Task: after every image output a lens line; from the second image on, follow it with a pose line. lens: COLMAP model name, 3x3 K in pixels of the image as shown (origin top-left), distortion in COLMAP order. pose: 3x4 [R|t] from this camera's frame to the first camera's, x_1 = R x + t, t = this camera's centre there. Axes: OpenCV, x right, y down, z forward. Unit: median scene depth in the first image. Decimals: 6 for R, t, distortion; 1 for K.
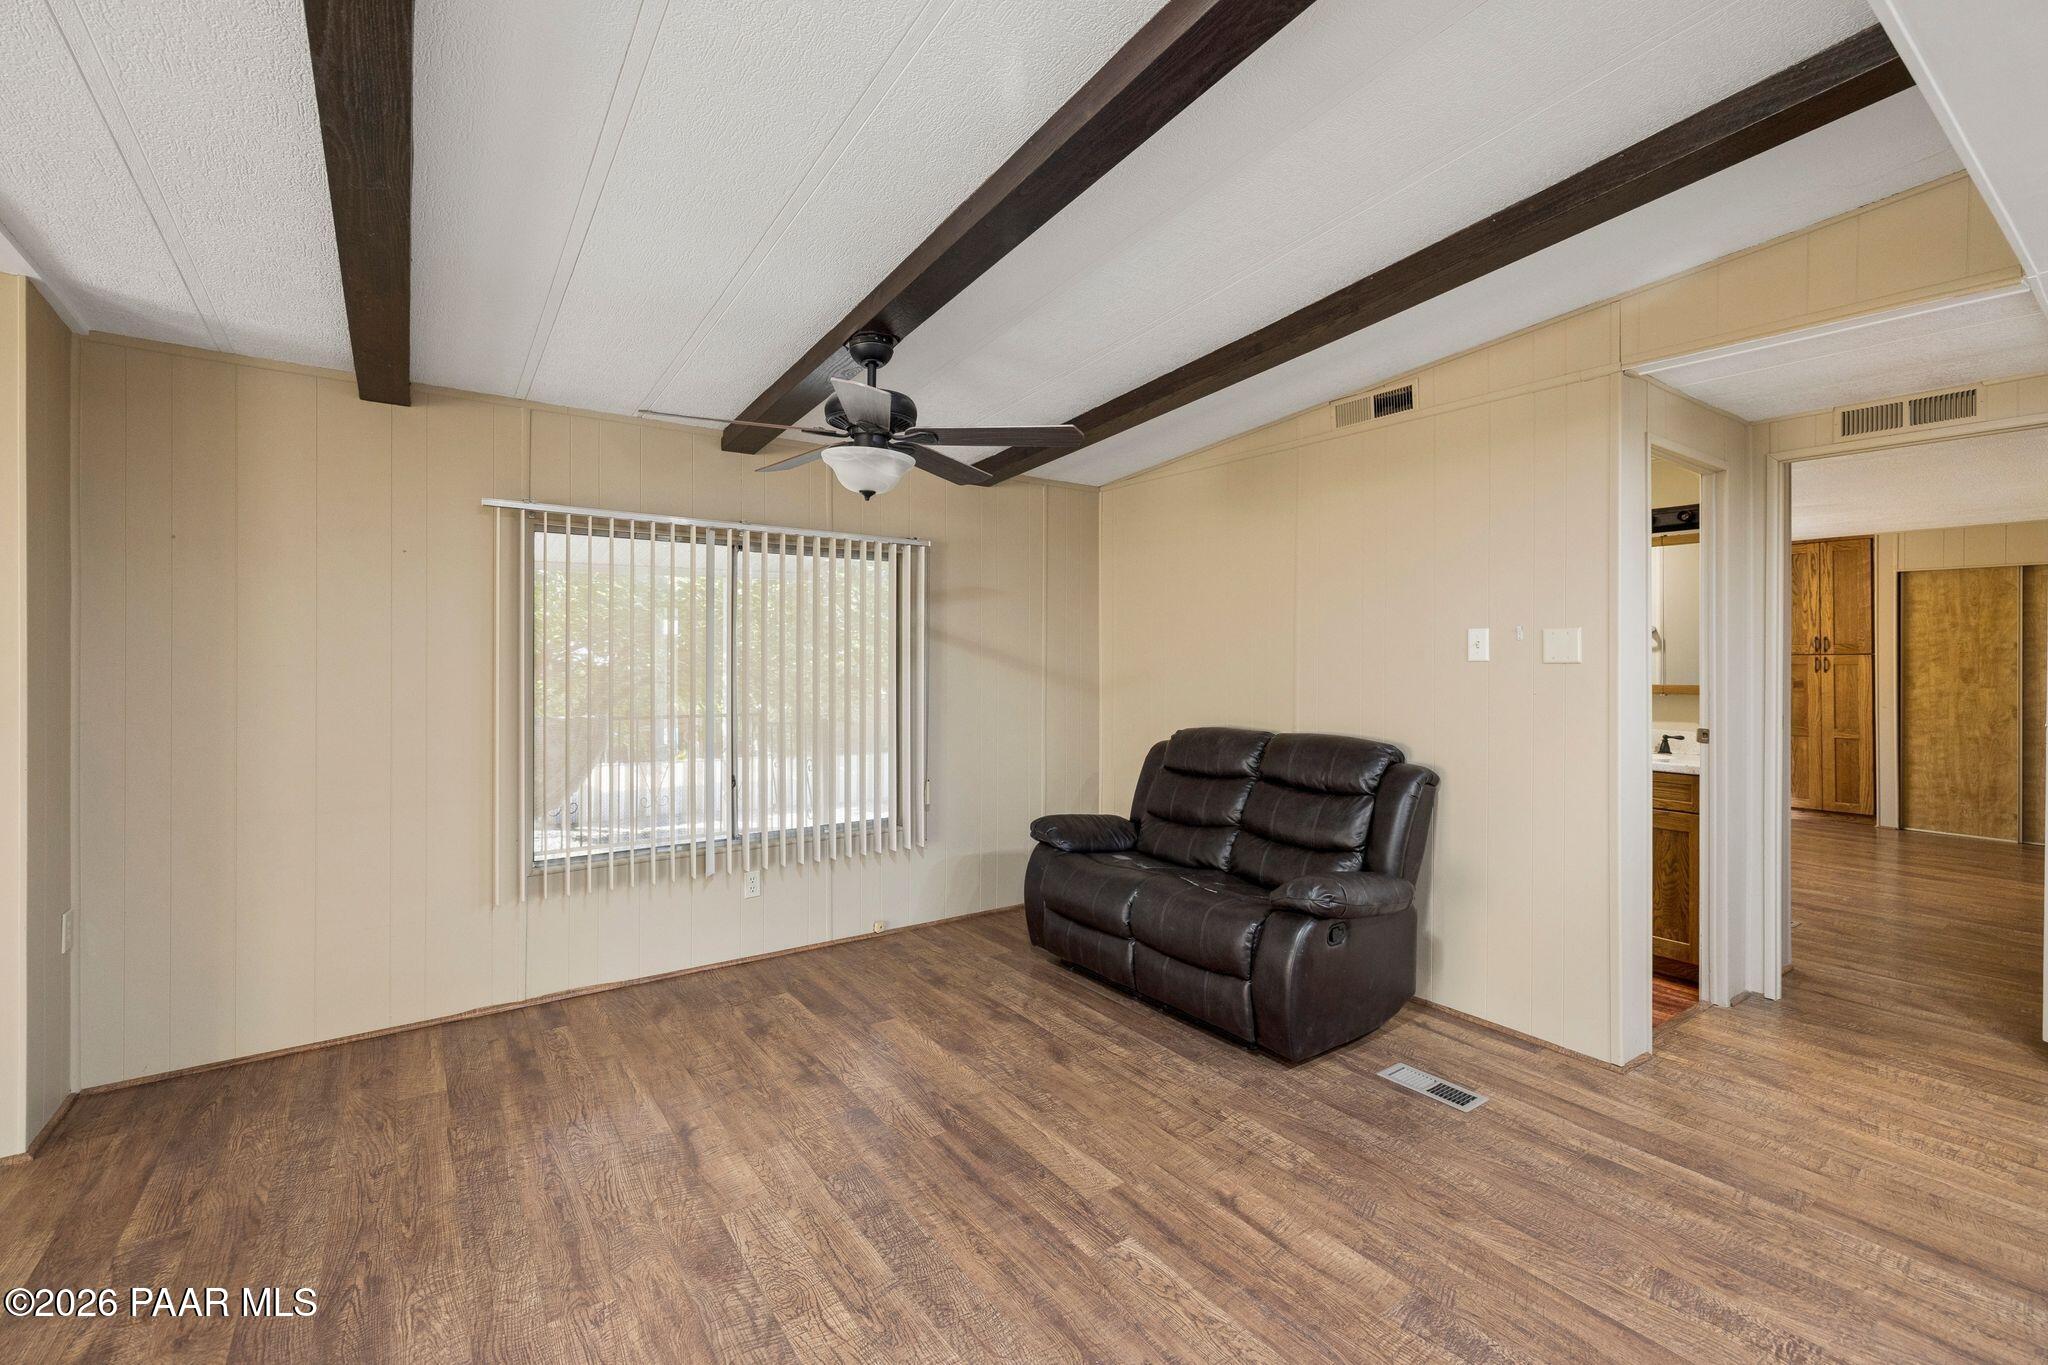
lens RADIAL K [[868.9, 0, 1021.4], [0, 868.9, 649.3], [0, 0, 1]] dist [-0.003420, -0.000627]
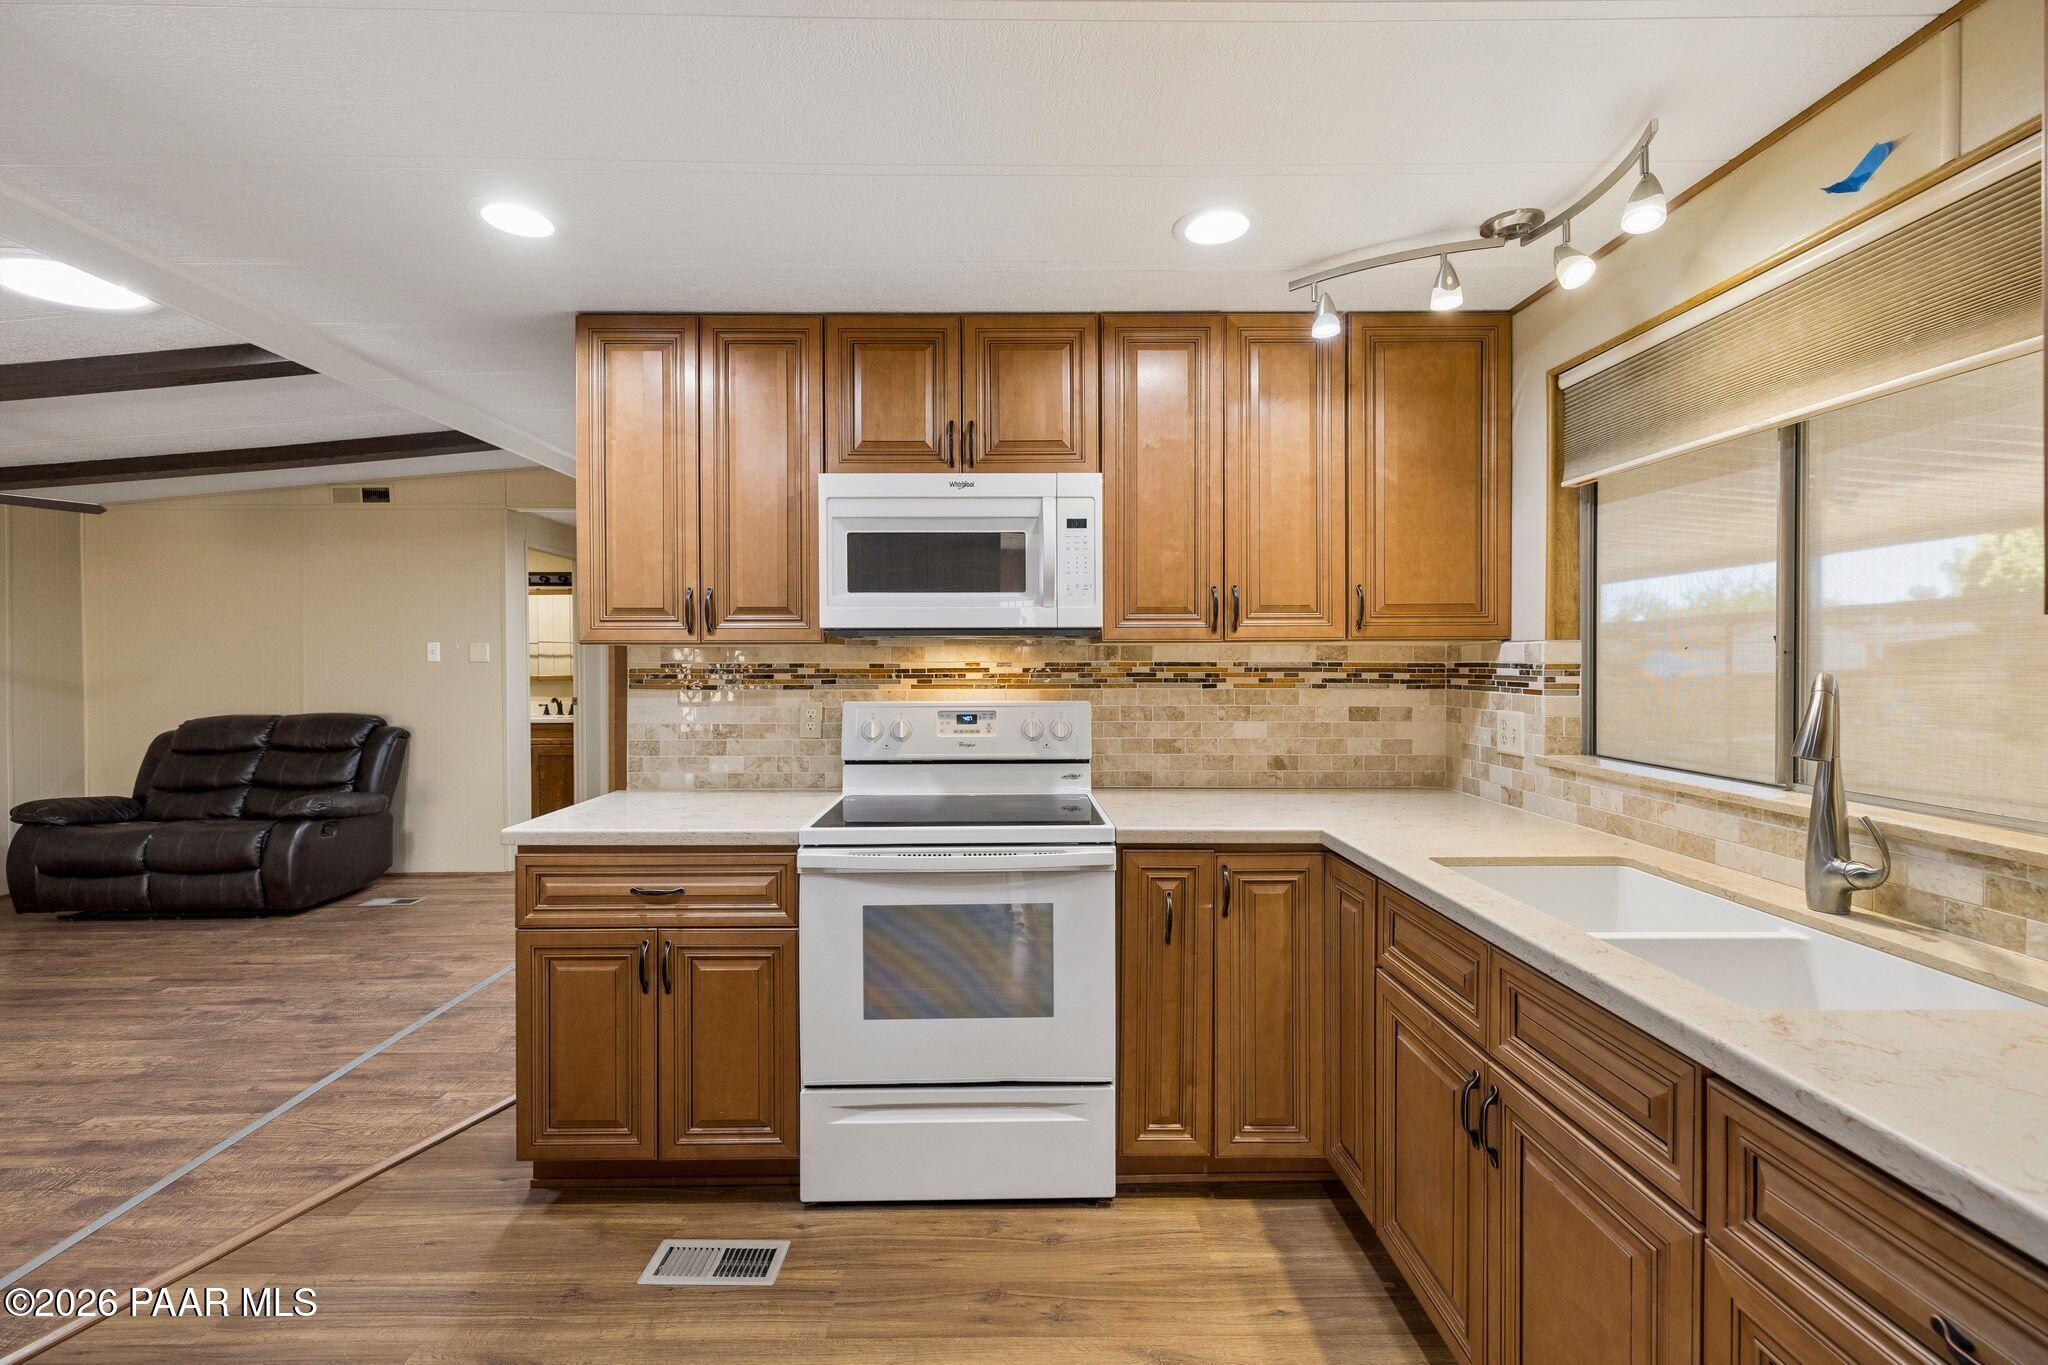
lens RADIAL K [[851.7, 0, 1008.9], [0, 851.7, 668.0], [0, 0, 1]] dist [-0.000644, -0.000003]
pose [[0.567897, -0.012390, 0.823006, -0.179829], [-0.000739, 0.999879, 0.015563, -0.000225], [-0.823099, -0.009446, 0.567819, -0.772863]]
